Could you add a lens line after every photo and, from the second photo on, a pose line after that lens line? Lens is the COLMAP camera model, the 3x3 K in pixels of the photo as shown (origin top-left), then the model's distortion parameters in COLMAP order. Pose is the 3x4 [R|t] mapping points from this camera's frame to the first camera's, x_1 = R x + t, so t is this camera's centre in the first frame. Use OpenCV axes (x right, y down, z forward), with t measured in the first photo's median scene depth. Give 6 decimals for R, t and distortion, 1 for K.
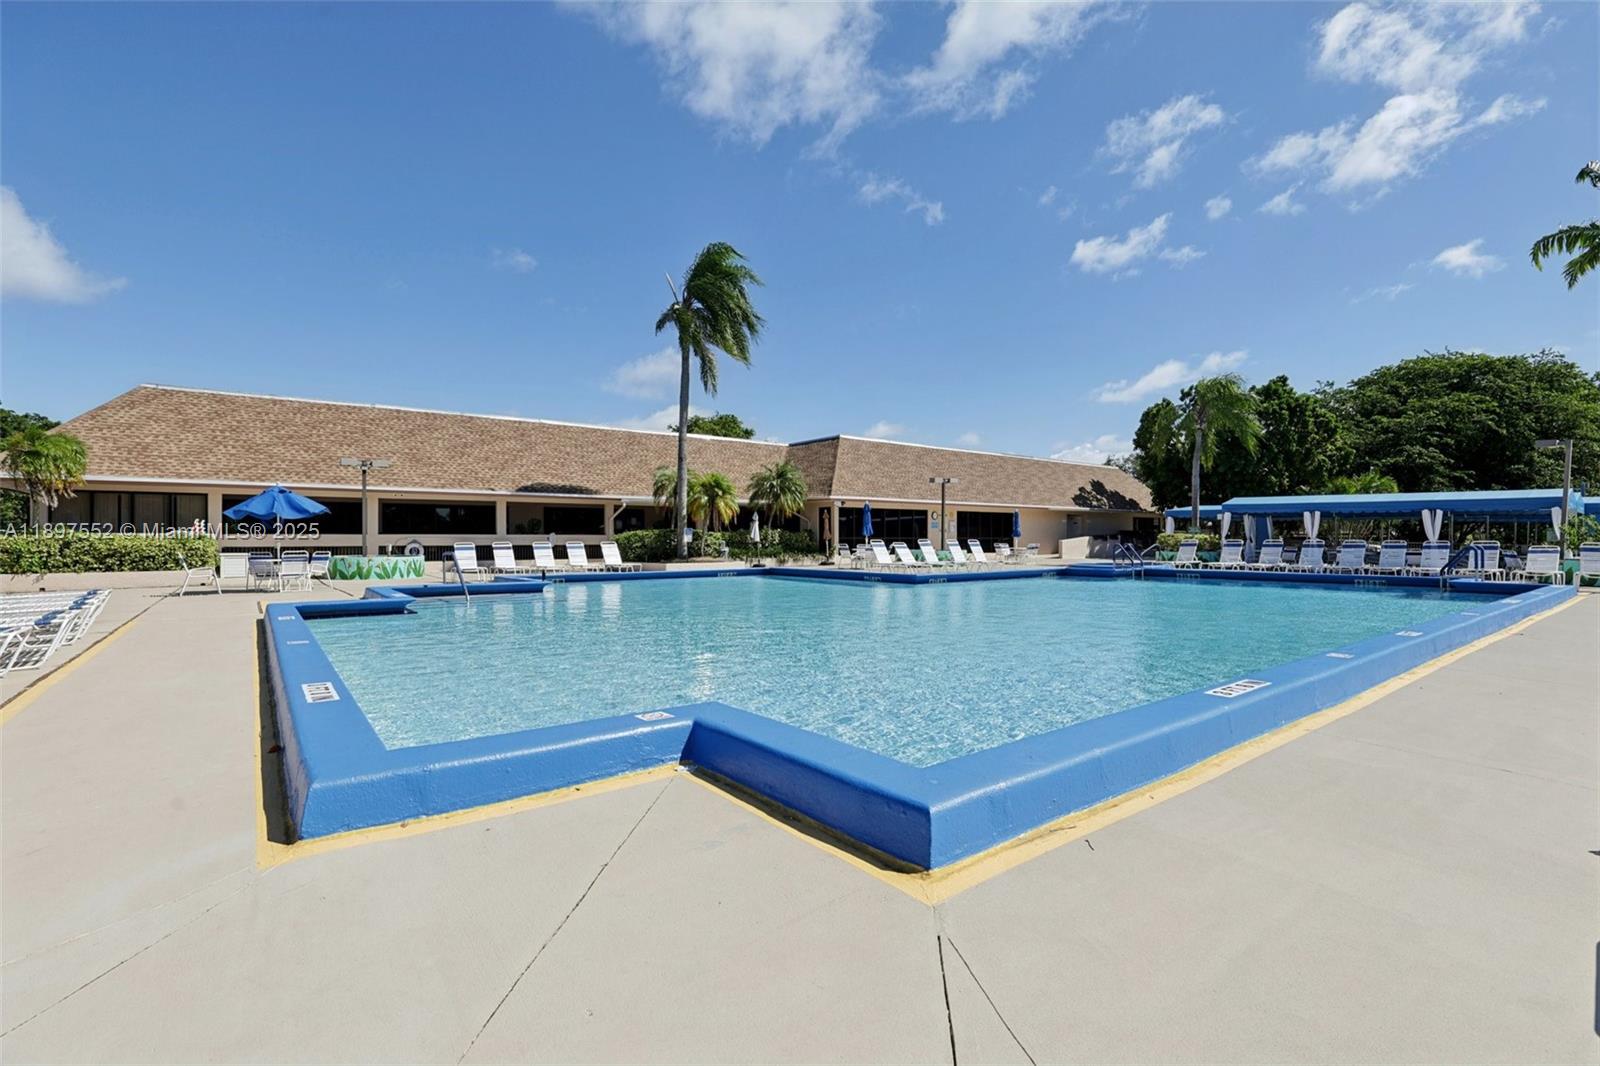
lens RADIAL K [[725.4, 0, 805.0], [0, 725.4, 535.7], [0, 0, 1]] dist [-0.003778, -0.000110]
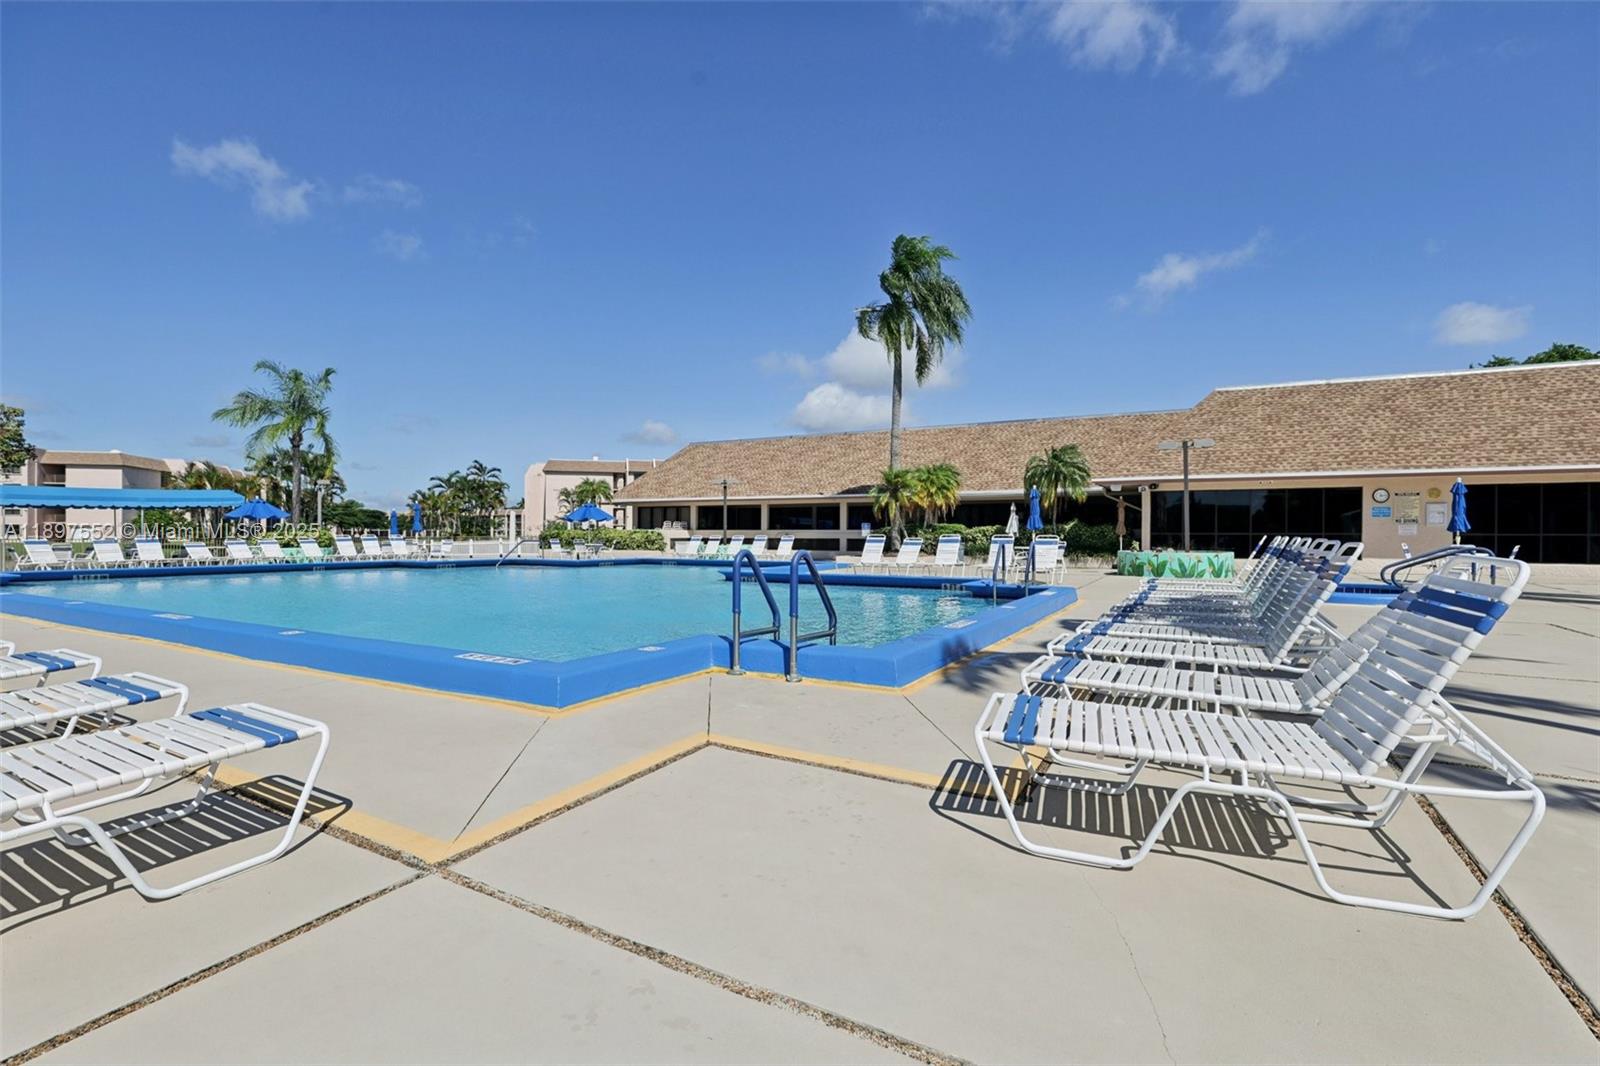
lens RADIAL K [[725.4, 0, 800.5], [0, 725.4, 524.2], [0, 0, 1]] dist [-0.003778, -0.000110]
pose [[0.388080, -0.005242, -0.921611, 0.742742], [0.001947, 0.999986, -0.004868, -0.005007], [0.921624, 0.000095, 0.388085, 0.503642]]
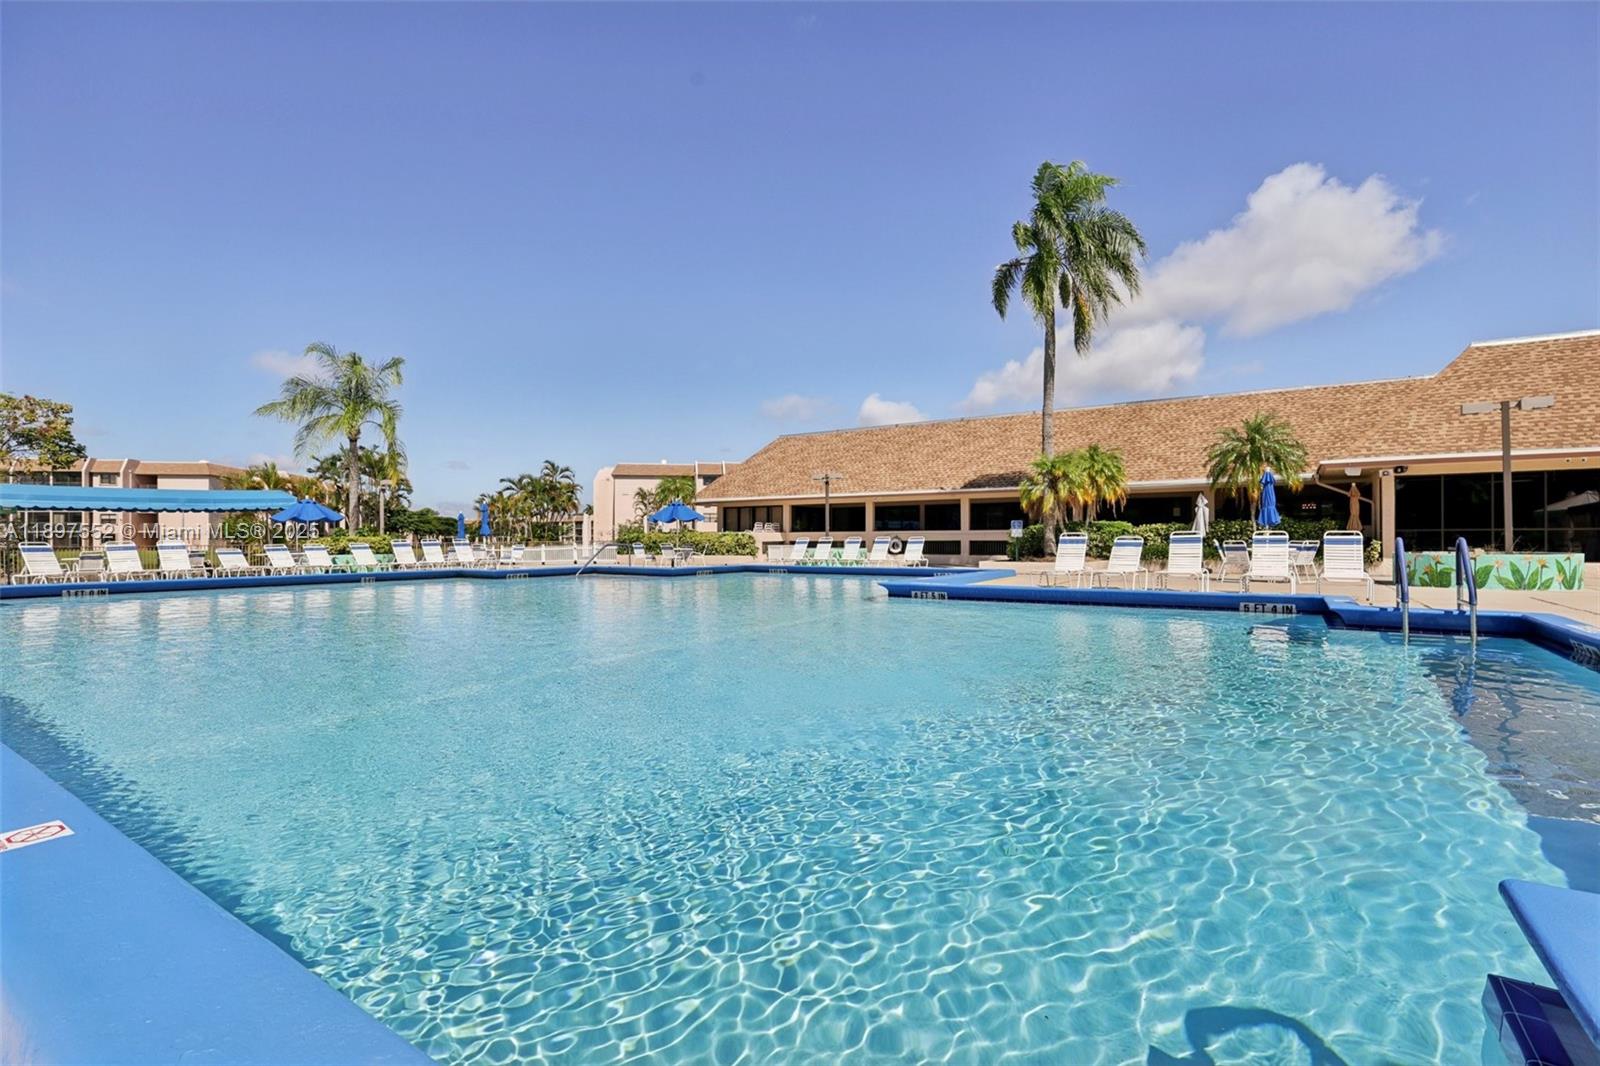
lens RADIAL K [[725.4, 0, 803.5], [0, 725.4, 535.8], [0, 0, 1]] dist [-0.003778, -0.000110]
pose [[0.314908, 0.000833, -0.949122, 0.548219], [0.009639, 0.999945, 0.004076, 0.000190], [0.949073, -0.010432, 0.314883, 0.492087]]
